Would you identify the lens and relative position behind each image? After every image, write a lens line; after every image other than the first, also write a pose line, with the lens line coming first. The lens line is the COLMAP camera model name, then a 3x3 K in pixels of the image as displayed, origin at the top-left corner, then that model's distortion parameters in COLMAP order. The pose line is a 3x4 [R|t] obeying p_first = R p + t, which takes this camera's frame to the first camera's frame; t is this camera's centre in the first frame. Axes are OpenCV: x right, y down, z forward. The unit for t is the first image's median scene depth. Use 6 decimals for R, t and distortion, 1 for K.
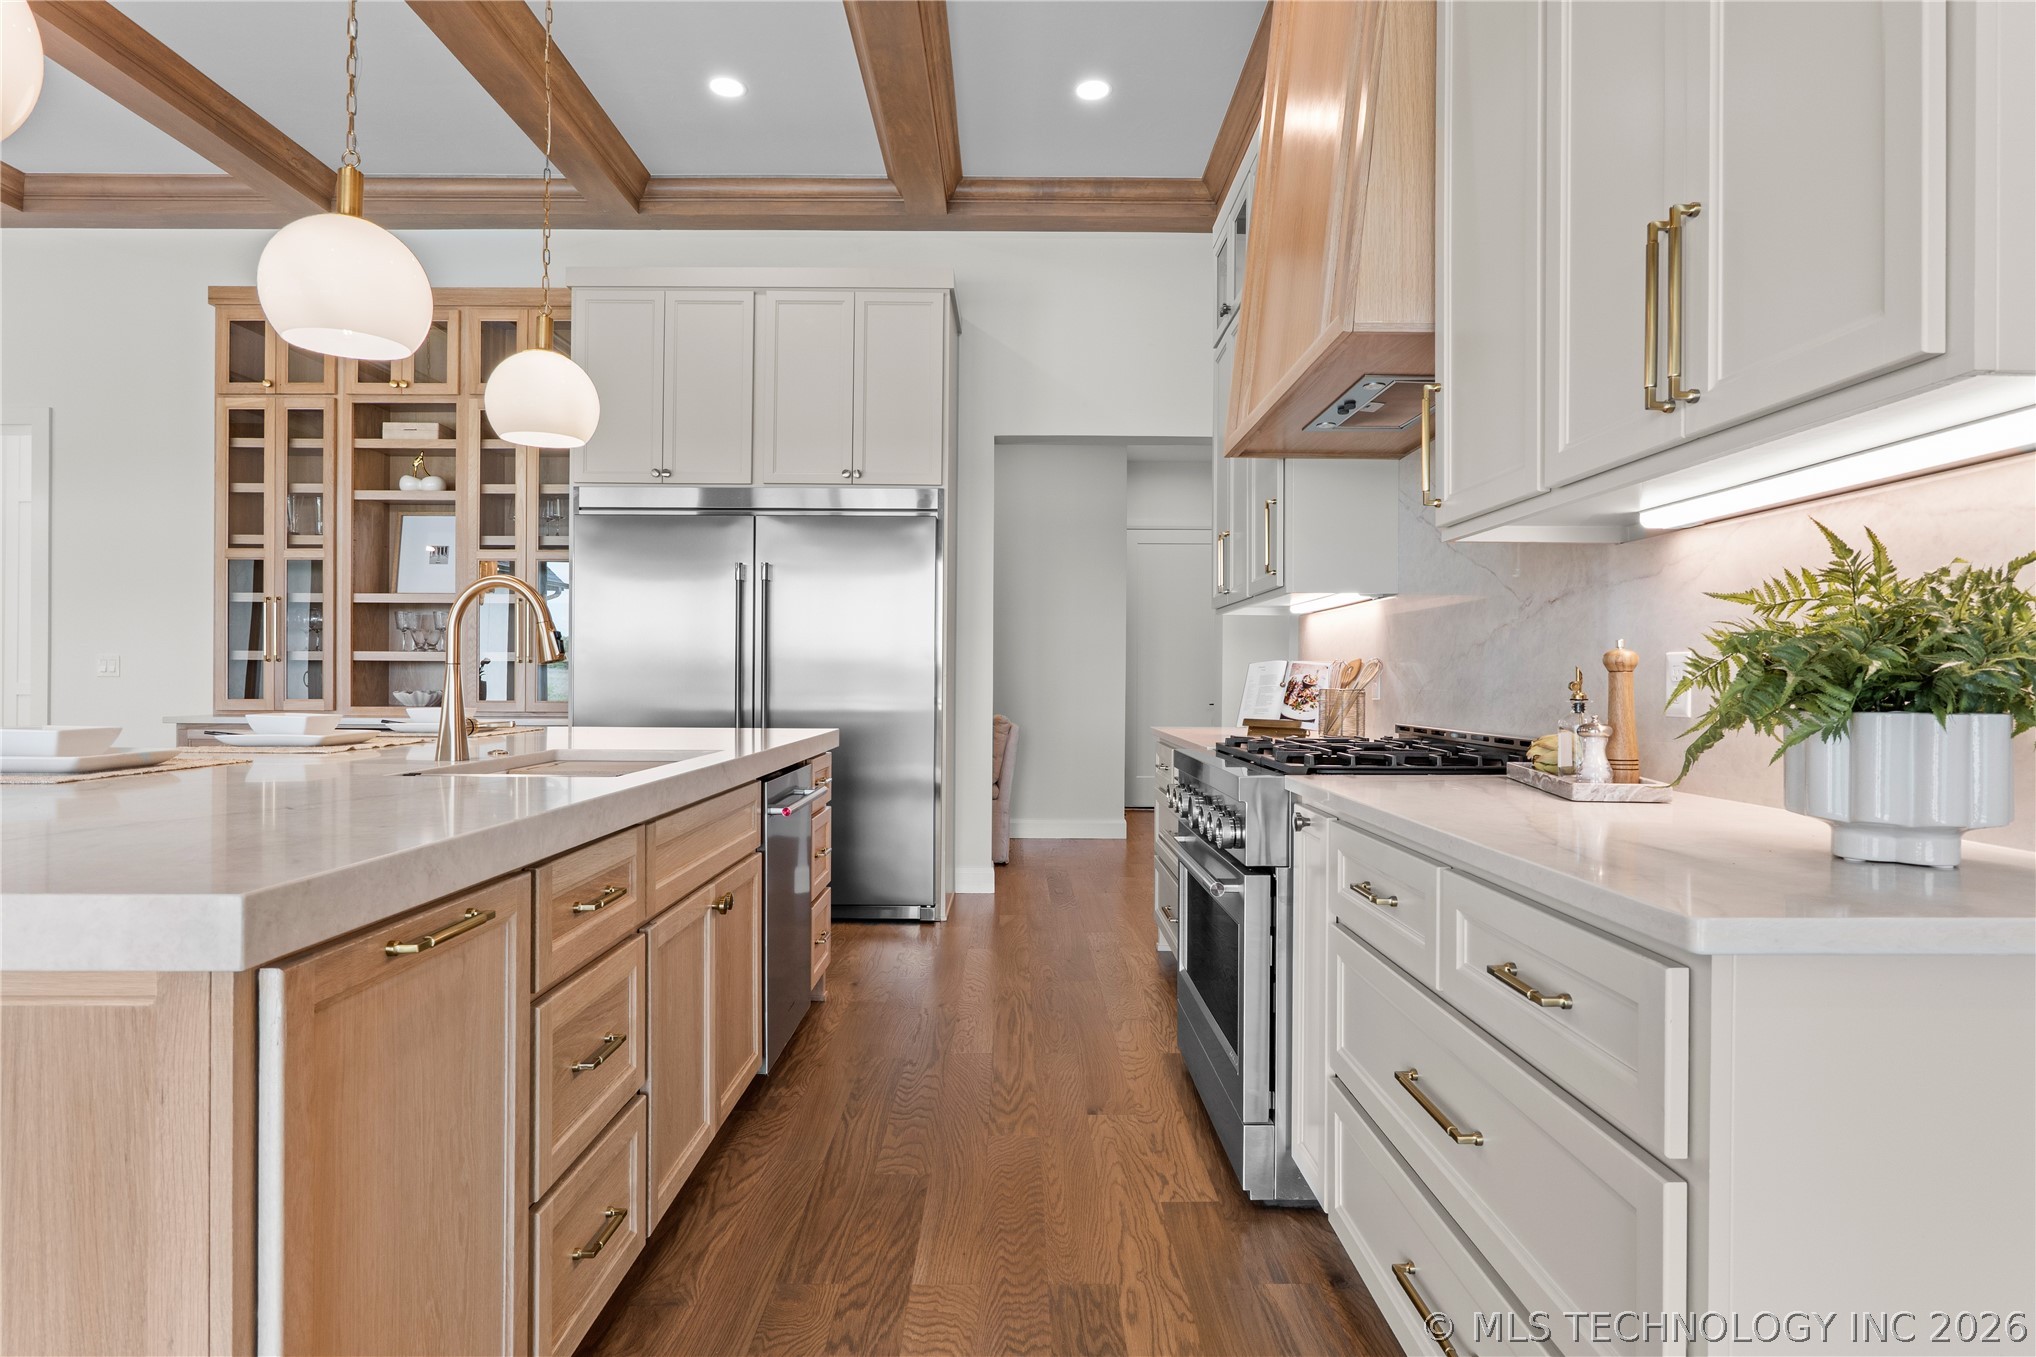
lens RADIAL K [[1082.3, 0, 1023.5], [0, 1082.3, 678.9], [0, 0, 1]] dist [-0.024720, 0.015503]
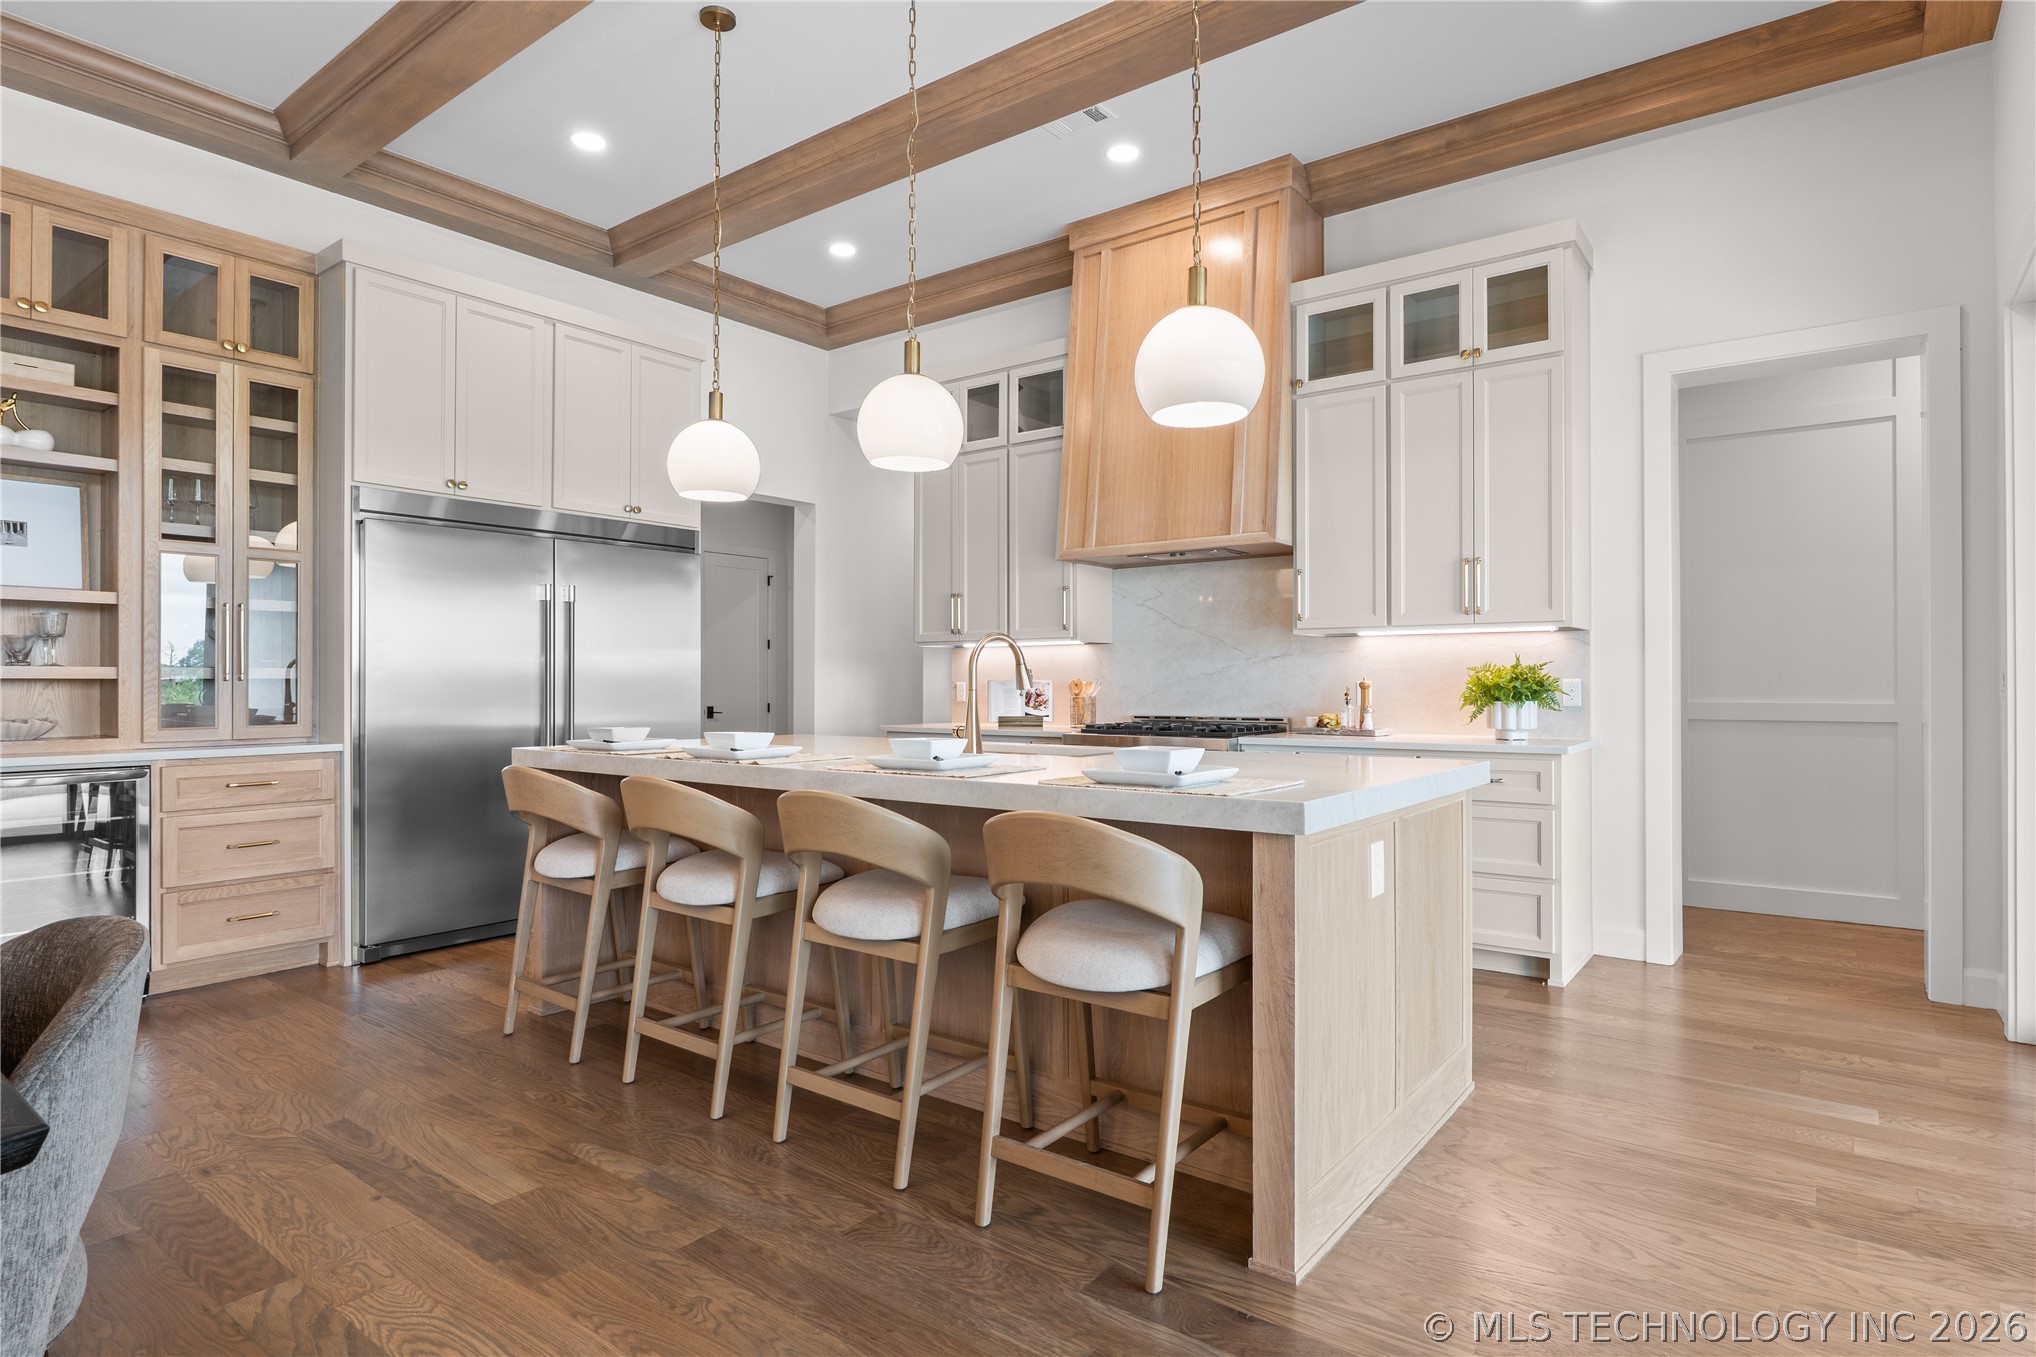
lens RADIAL K [[1082.3, 0, 1023.5], [0, 1082.3, 678.9], [0, 0, 1]] dist [-0.024720, 0.015503]
pose [[0.611845, -0.003132, 0.790971, -0.749708], [0.005281, 0.999986, -0.000126, -0.012740], [-0.790960, 0.004254, 0.611853, 0.006745]]
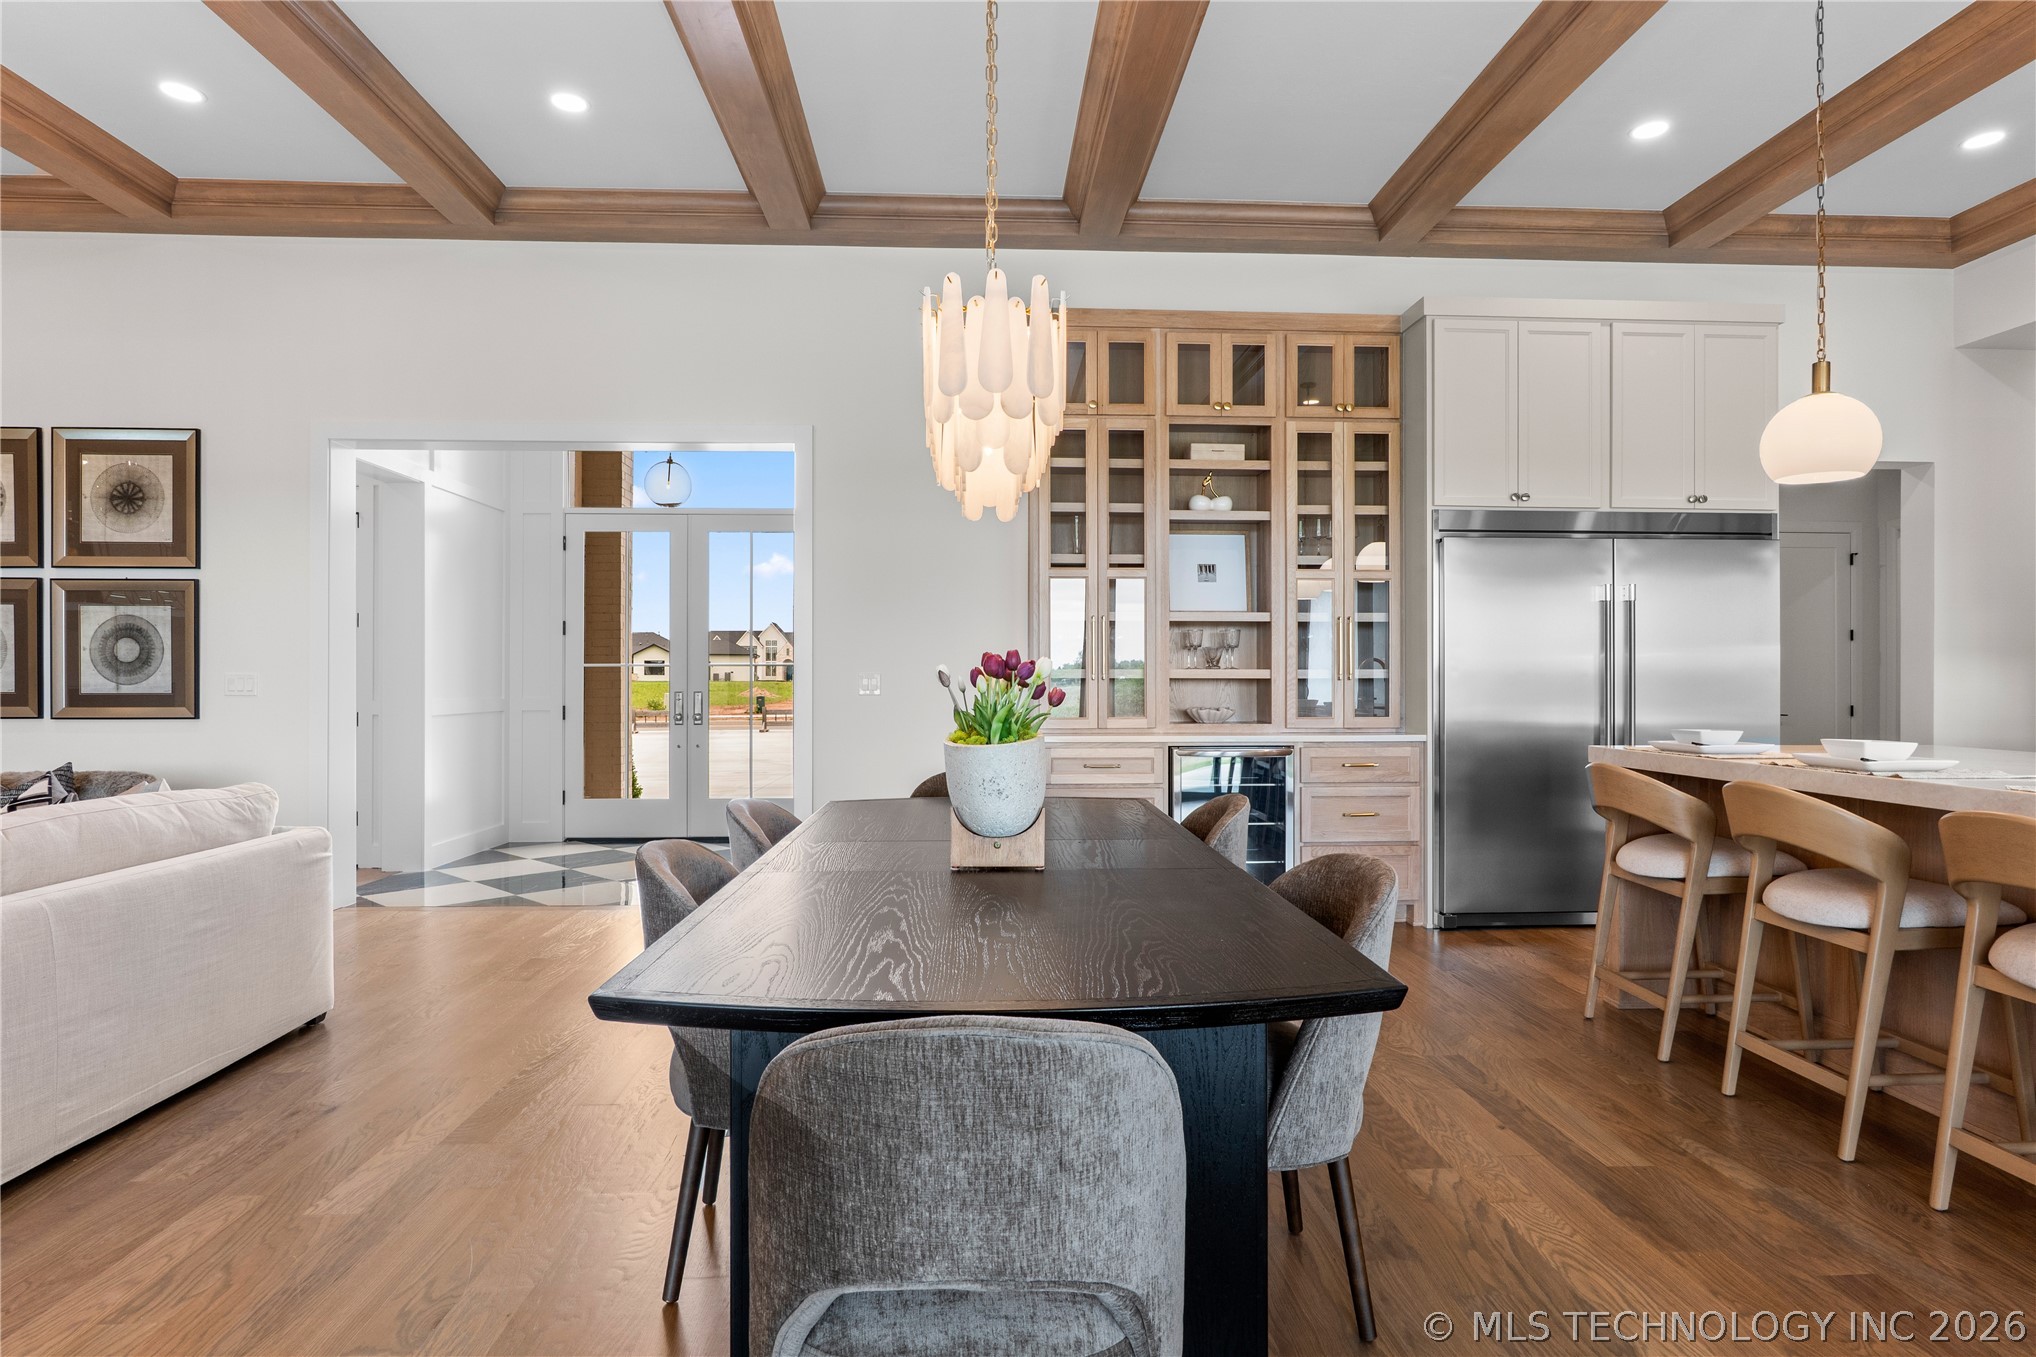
lens RADIAL K [[1088.6, 0, 1018.0], [0, 1088.6, 678.5], [0, 0, 1]] dist [-0.022148, 0.010553]
pose [[0.999265, -0.004235, 0.038101, -0.815183], [0.004290, 0.999990, -0.001369, -0.015914], [-0.038094, 0.001531, 0.999273, -0.021003]]
